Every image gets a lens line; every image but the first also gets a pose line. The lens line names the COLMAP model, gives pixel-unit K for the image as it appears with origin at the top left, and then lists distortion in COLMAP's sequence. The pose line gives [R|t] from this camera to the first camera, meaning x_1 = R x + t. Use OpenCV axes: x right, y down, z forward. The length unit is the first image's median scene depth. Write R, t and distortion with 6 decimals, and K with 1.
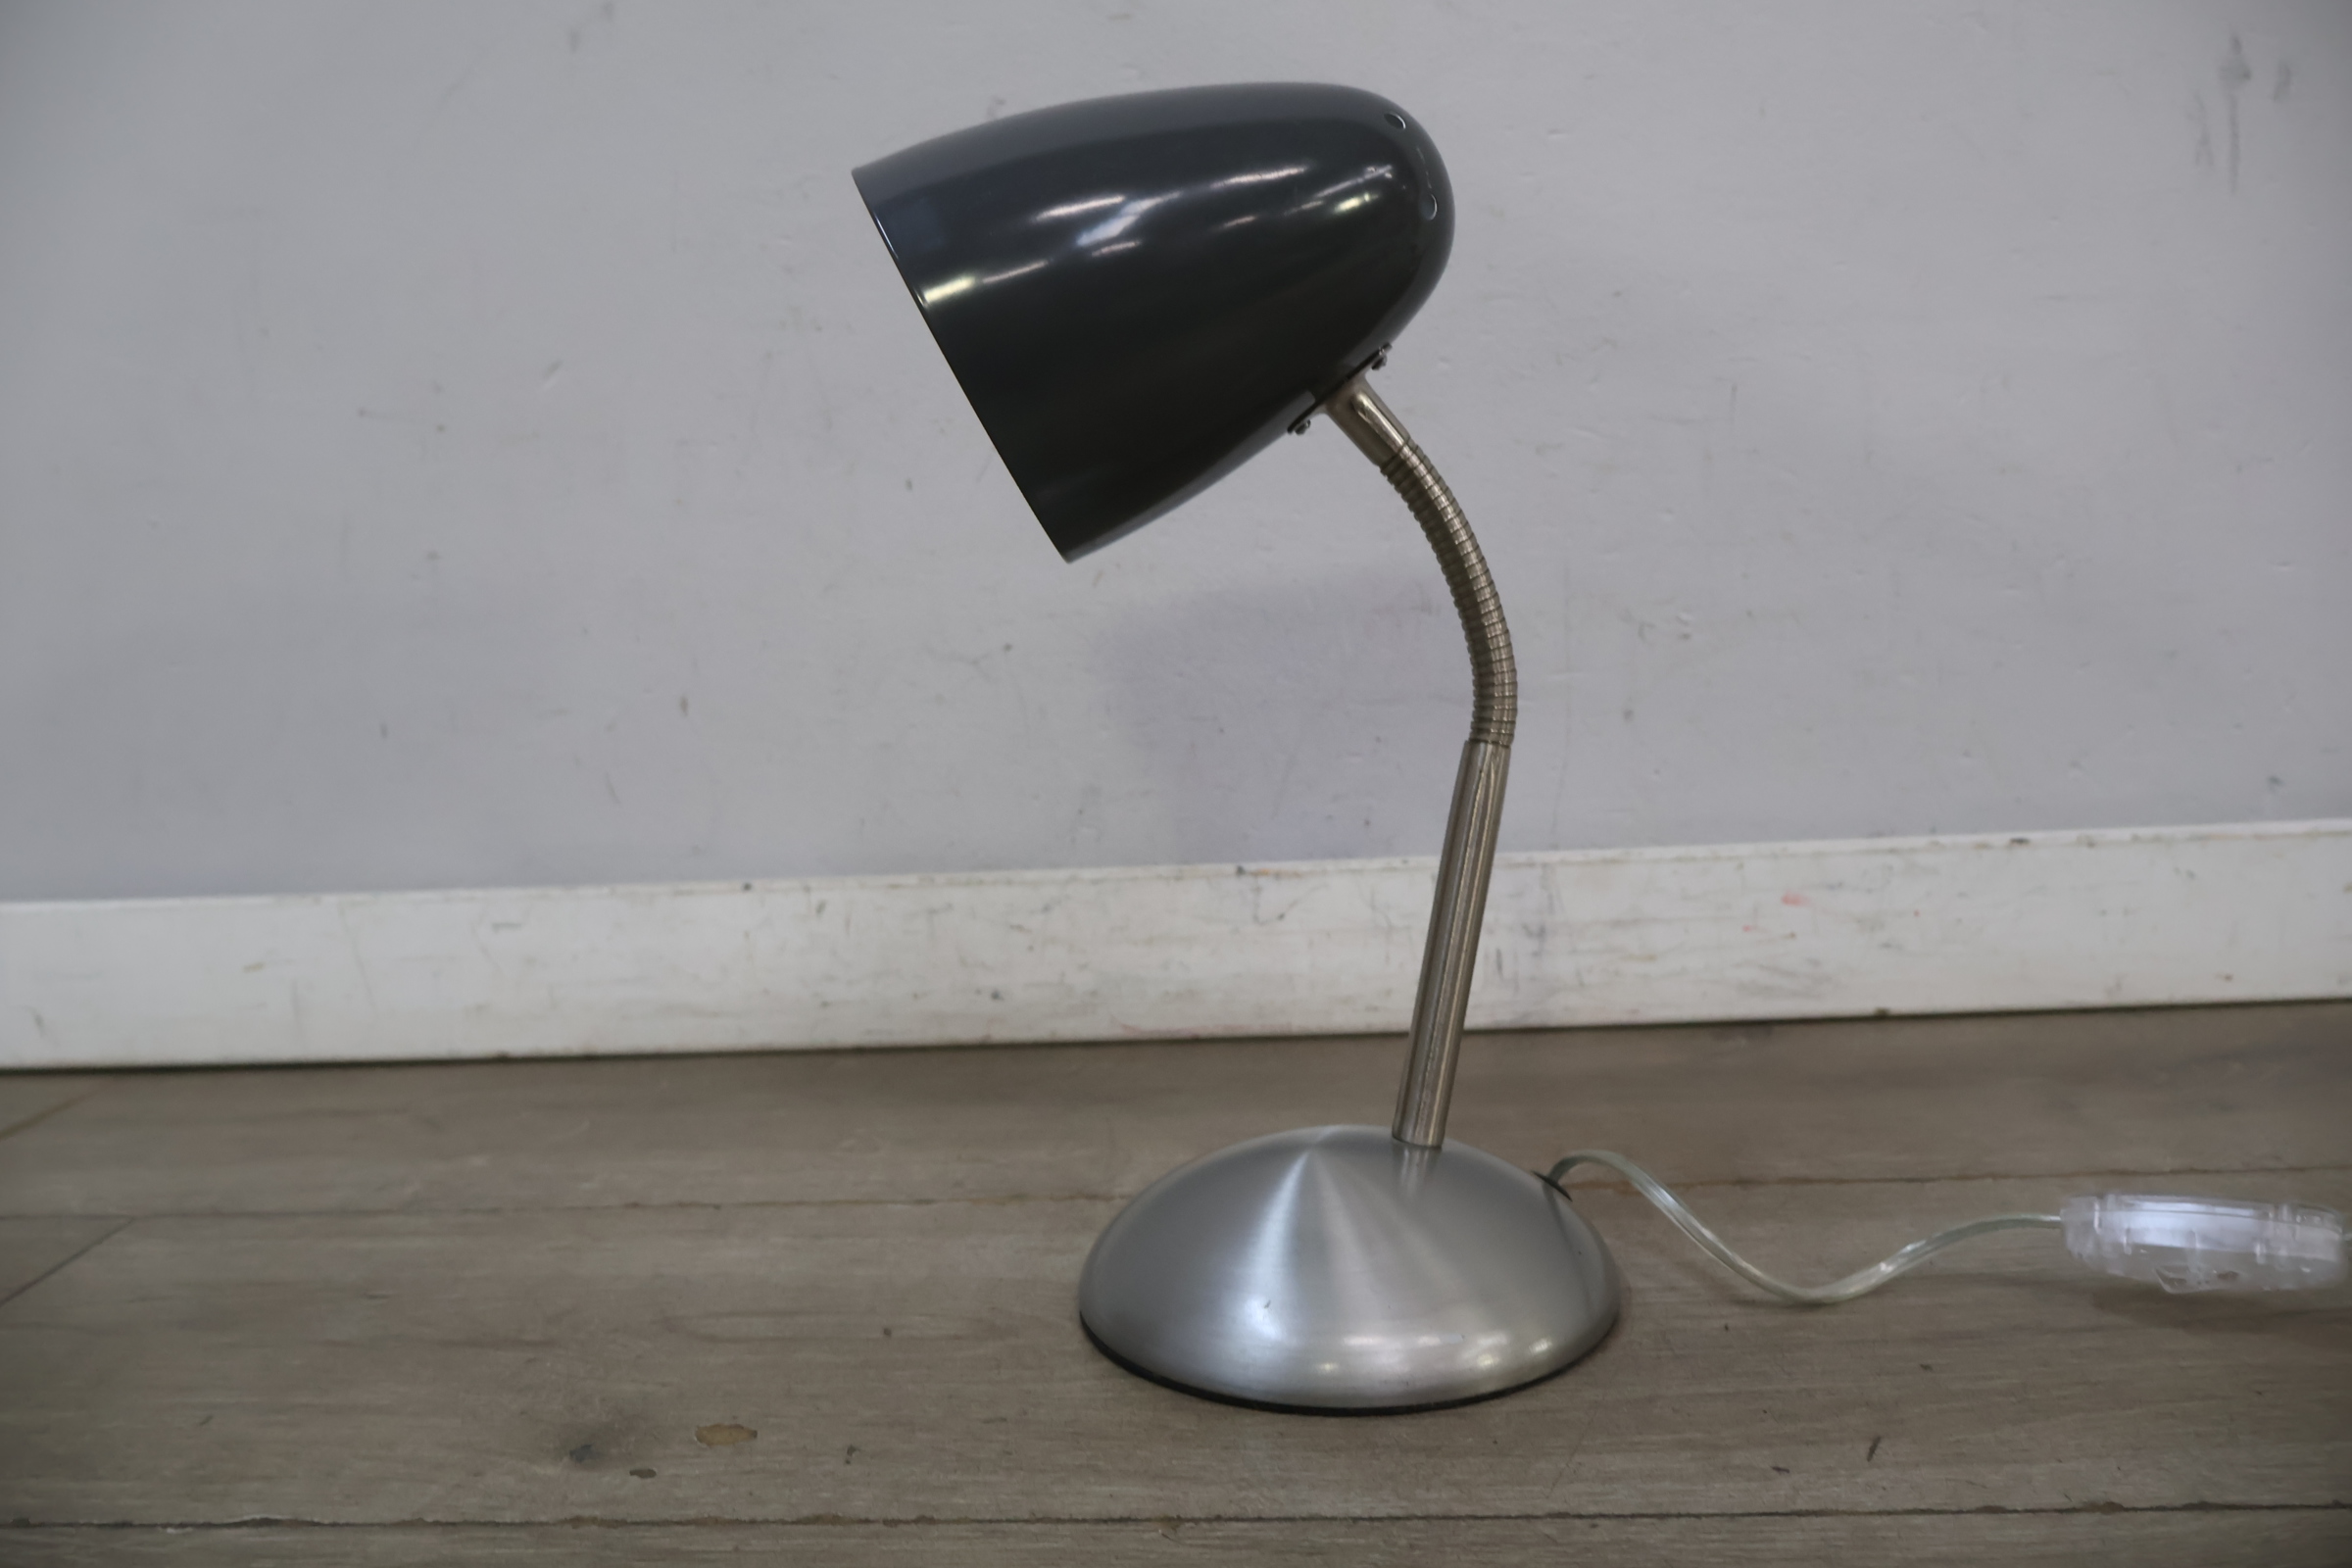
lens RADIAL K [[1975.6, 0, 1167.9], [0, 1975.6, 788.7], [0, 0, 1]] dist [0.008490, -0.004920]
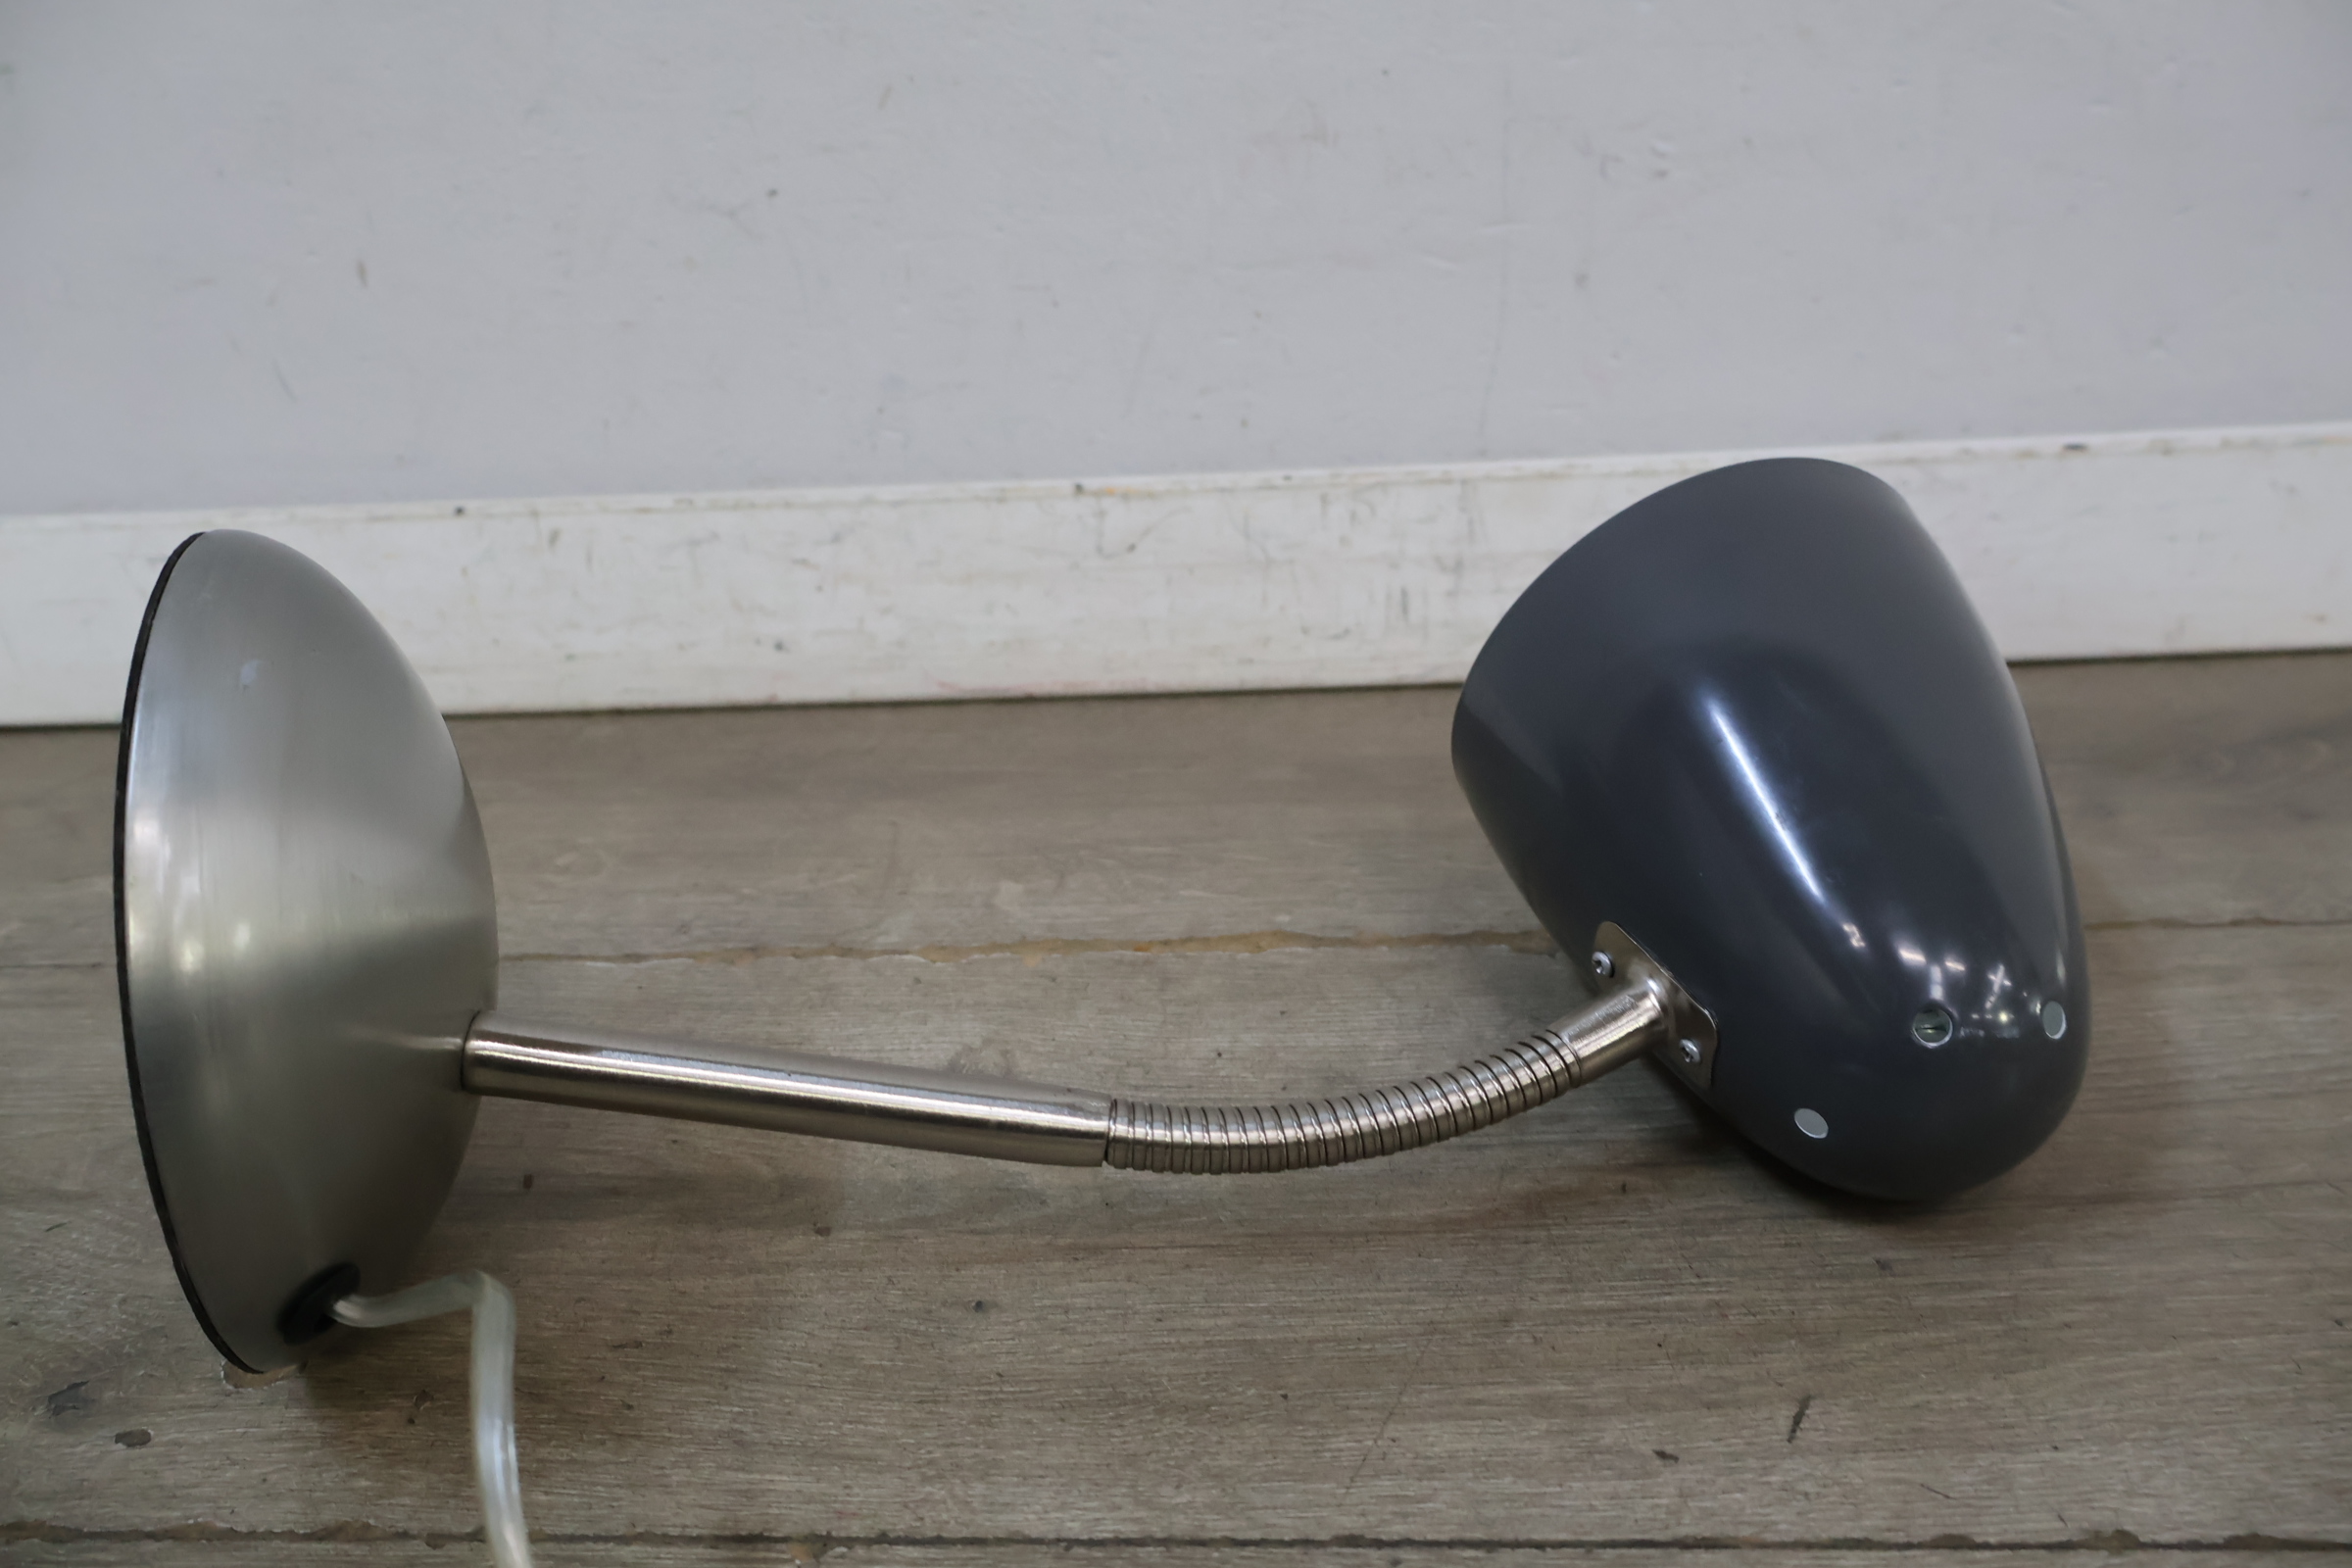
lens RADIAL K [[2016.8, 0, 1170.6], [0, 2016.8, 785.3], [0, 0, 1]] dist [0.010146, 0.000645]
pose [[0.999969, -0.007829, -0.001247, 0.115484], [0.007893, 0.968541, 0.248729, -0.069116], [-0.000740, -0.248731, 0.968572, 0.304739]]
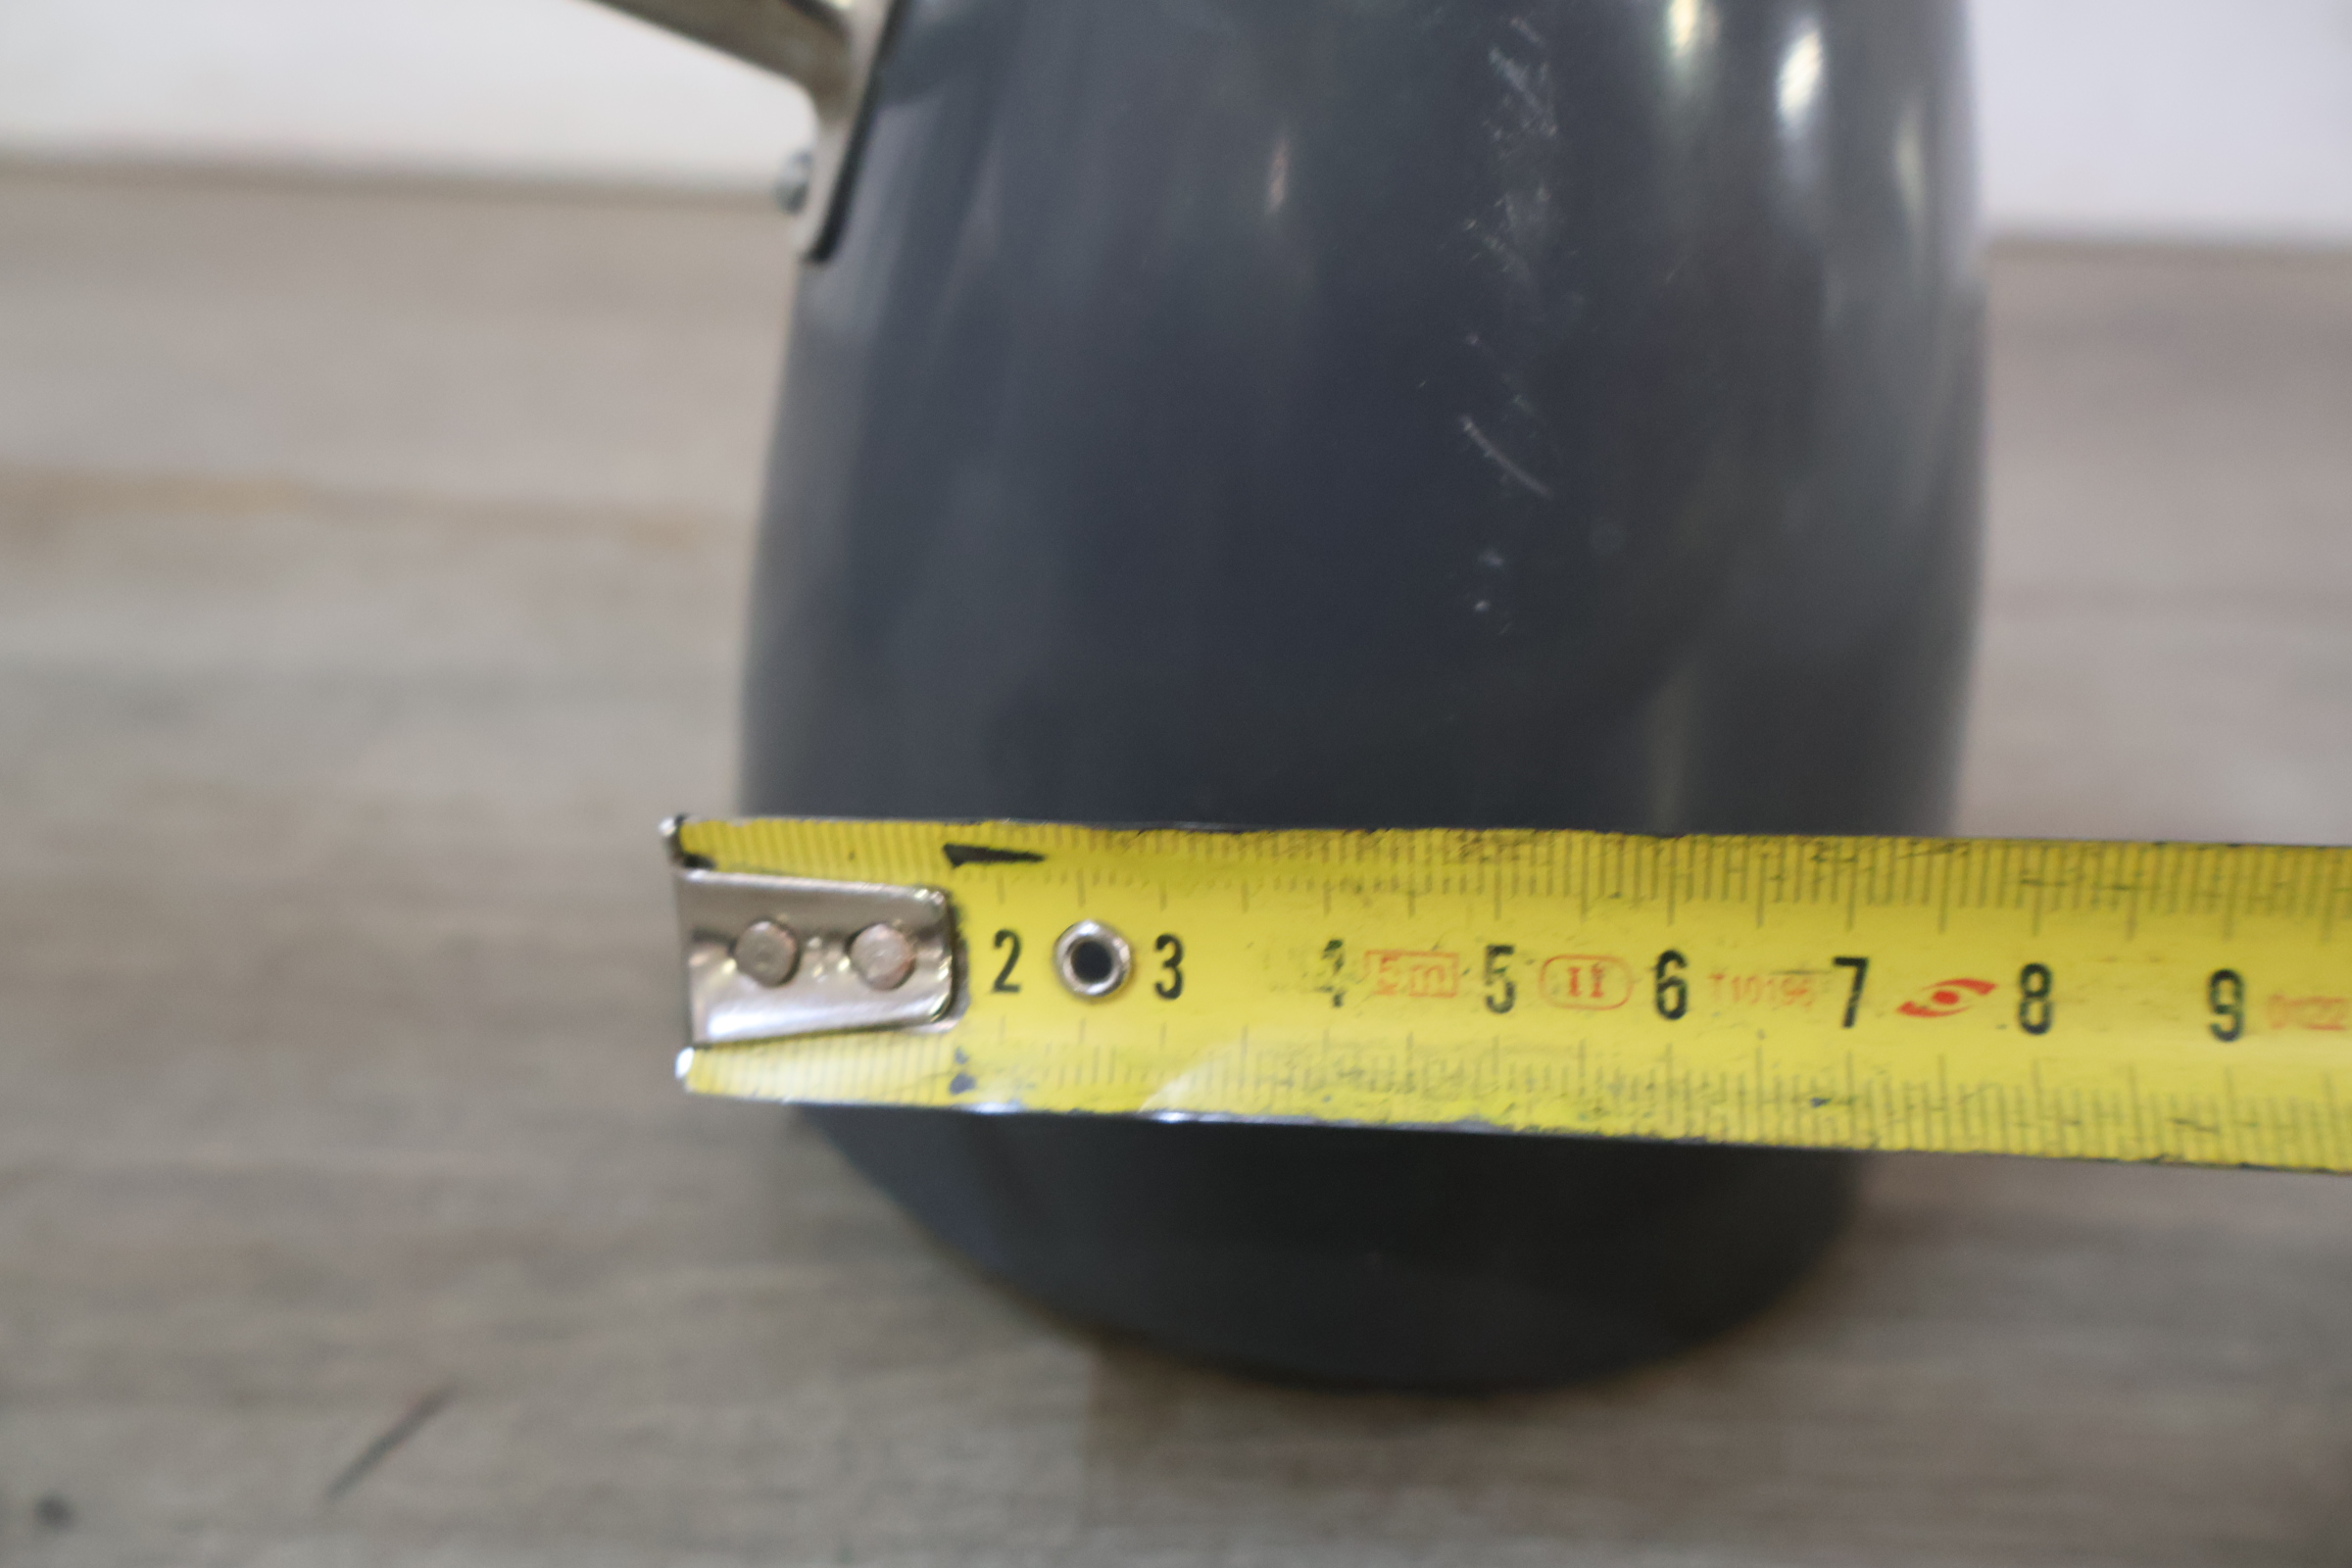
lens RADIAL K [[2016.8, 0, 1170.6], [0, 2016.8, 785.3], [0, 0, 1]] dist [0.010146, 0.000645]
pose [[0.997078, 0.069914, 0.030781, 0.425660], [-0.076387, 0.915856, 0.394174, 0.065756], [-0.000633, -0.395374, 0.918520, 0.639855]]
